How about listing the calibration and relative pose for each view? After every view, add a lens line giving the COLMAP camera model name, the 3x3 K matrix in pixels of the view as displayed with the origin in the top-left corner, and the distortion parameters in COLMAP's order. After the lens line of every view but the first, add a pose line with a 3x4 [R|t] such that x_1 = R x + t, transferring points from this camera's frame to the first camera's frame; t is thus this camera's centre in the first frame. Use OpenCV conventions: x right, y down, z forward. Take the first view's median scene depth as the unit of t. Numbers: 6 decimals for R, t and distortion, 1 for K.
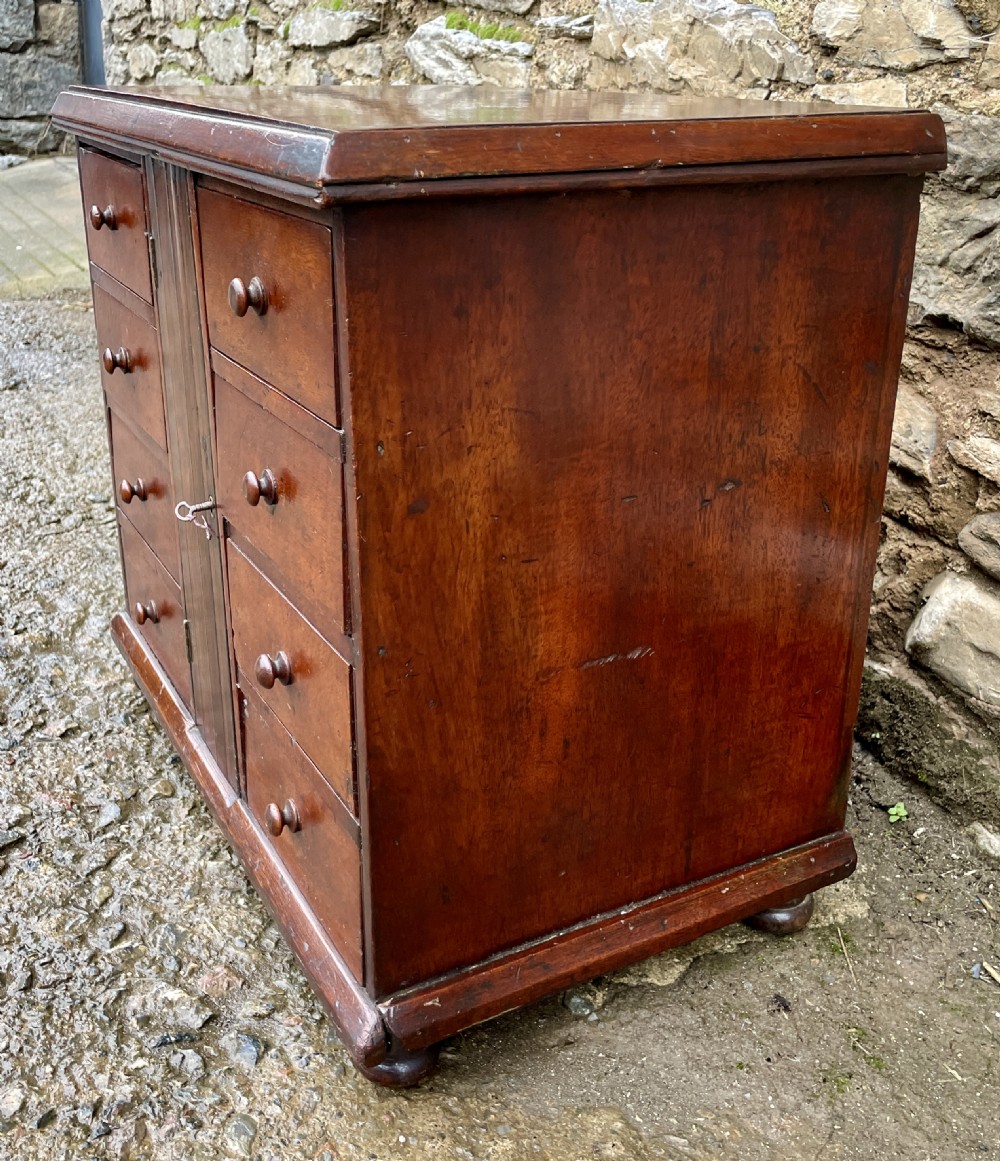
lens RADIAL K [[1234.2, 0, 494.5], [0, 1234.2, 514.8], [0, 0, 1]] dist [0.042939, 0.000000]
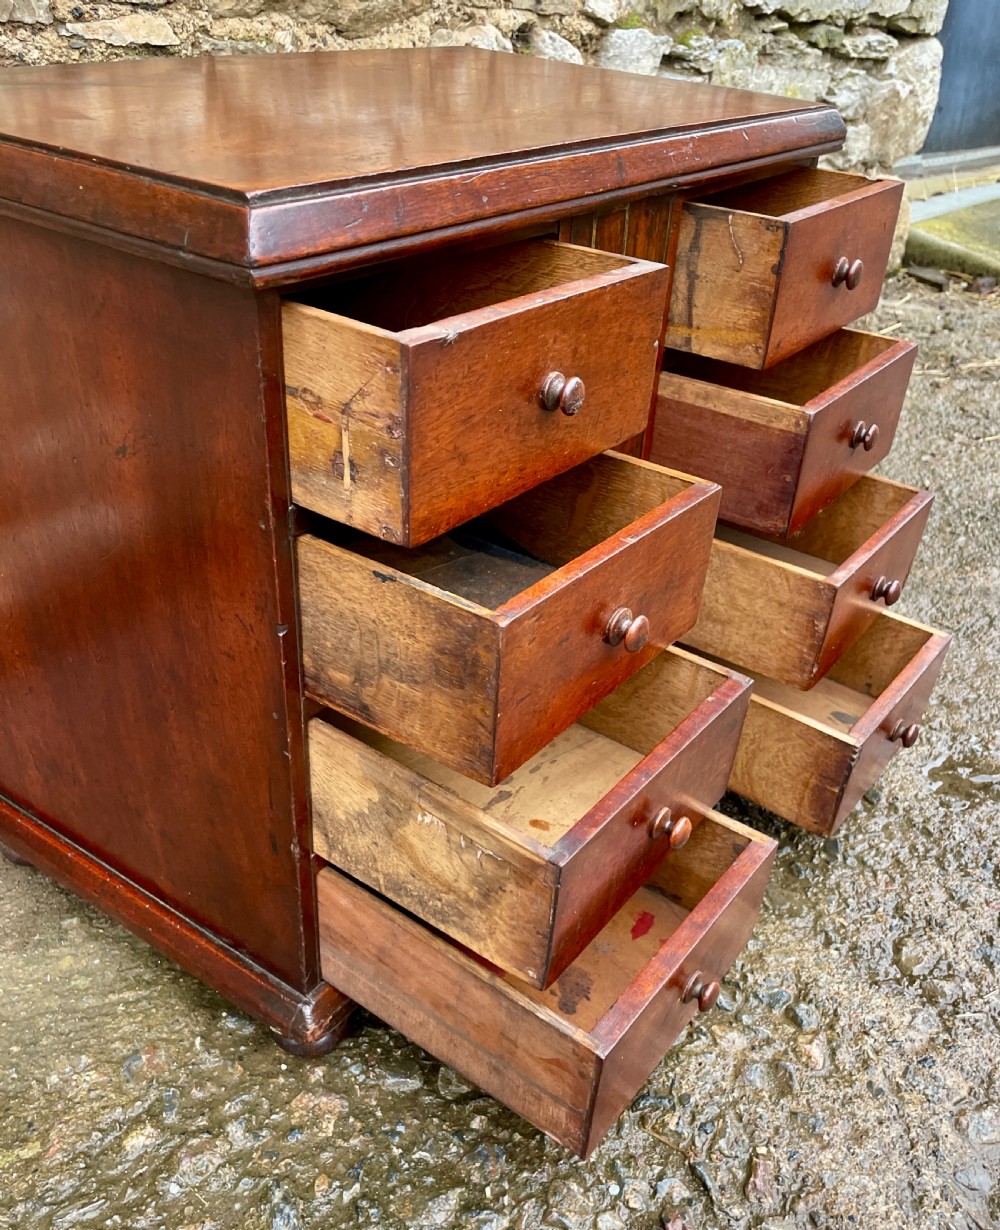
lens RADIAL K [[1132.0, 0, 535.2], [0, 1132.0, 663.5], [0, 0, 1]] dist [-0.012138, 0.000000]
pose [[-0.439625, -0.526192, 0.727909, -0.837581], [0.244725, 0.709588, 0.660753, -0.497792], [-0.864199, 0.468621, -0.183181, 1.112420]]
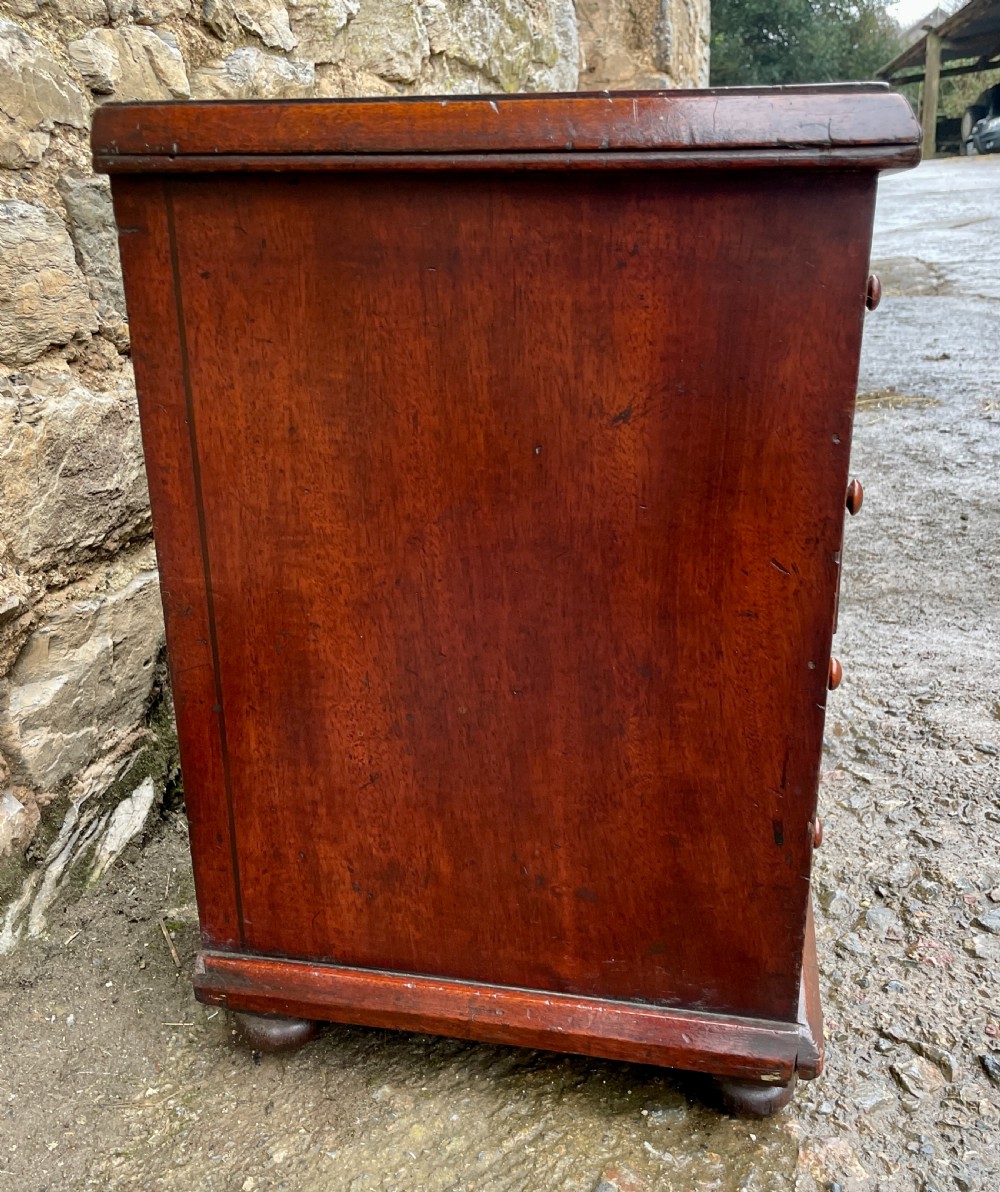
lens RADIAL K [[1126.4, 0, 491.3], [0, 1126.4, 600.3], [0, 0, 1]] dist [0.027970, 0.000000]
pose [[-0.761323, -0.217646, 0.610752, -0.565211], [0.226398, 0.793448, 0.564964, -0.495355], [-0.607562, 0.568393, -0.554795, 1.534725]]
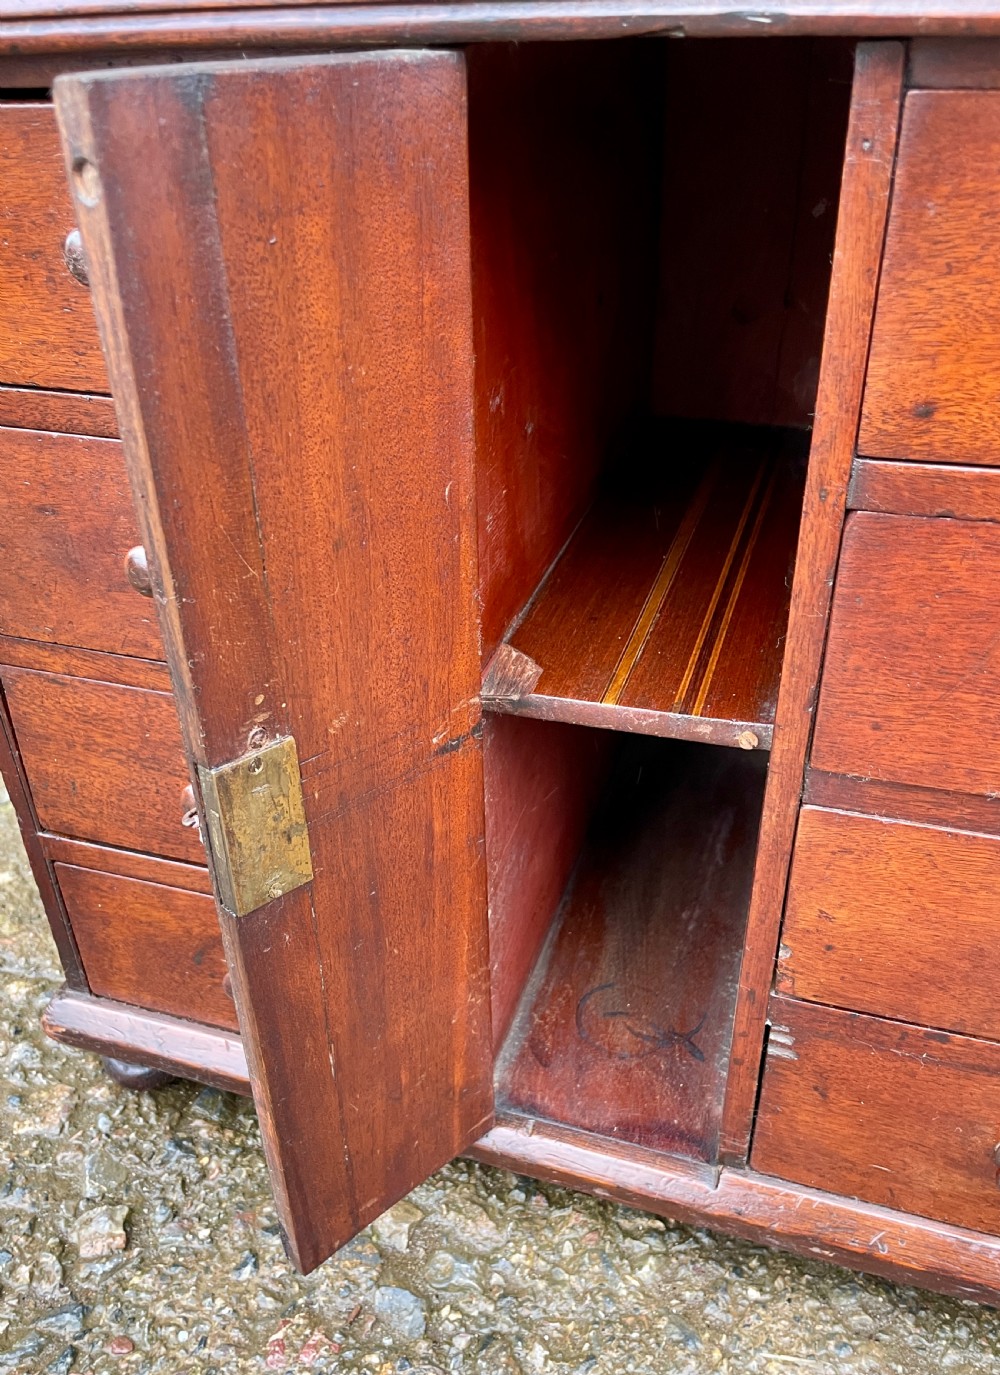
lens RADIAL K [[1124.9, 0, 475.8], [0, 1124.9, 719.5], [0, 0, 1]] dist [0.063257, -0.101197]
pose [[0.741064, -0.383481, 0.551151, -0.482162], [0.268591, 0.921627, 0.280112, -0.160673], [-0.615373, -0.059547, 0.785984, 0.582494]]
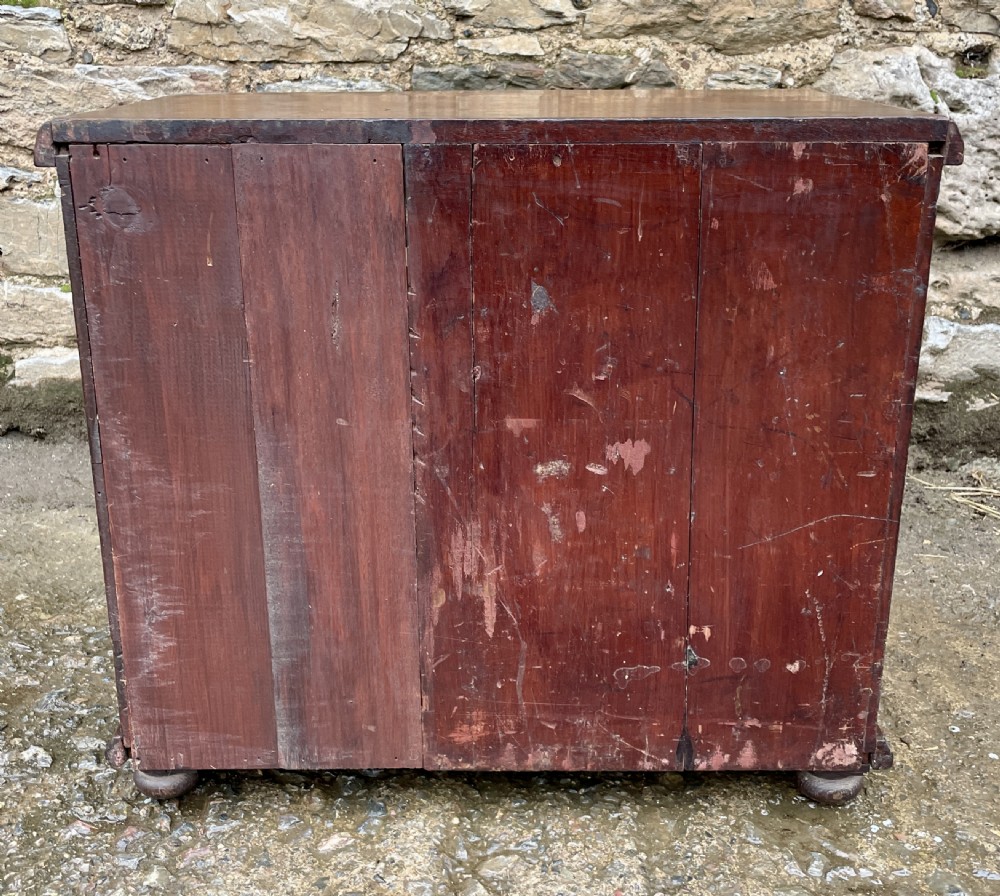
lens RADIAL K [[1181.2, 0, 483.0], [0, 1181.2, 403.6], [0, 0, 1]] dist [0.058946, 0.000000]
pose [[0.479407, -0.334567, 0.811316, -1.097681], [0.310613, 0.929324, 0.199689, -0.218401], [-0.820785, 0.156273, 0.549445, 0.248279]]
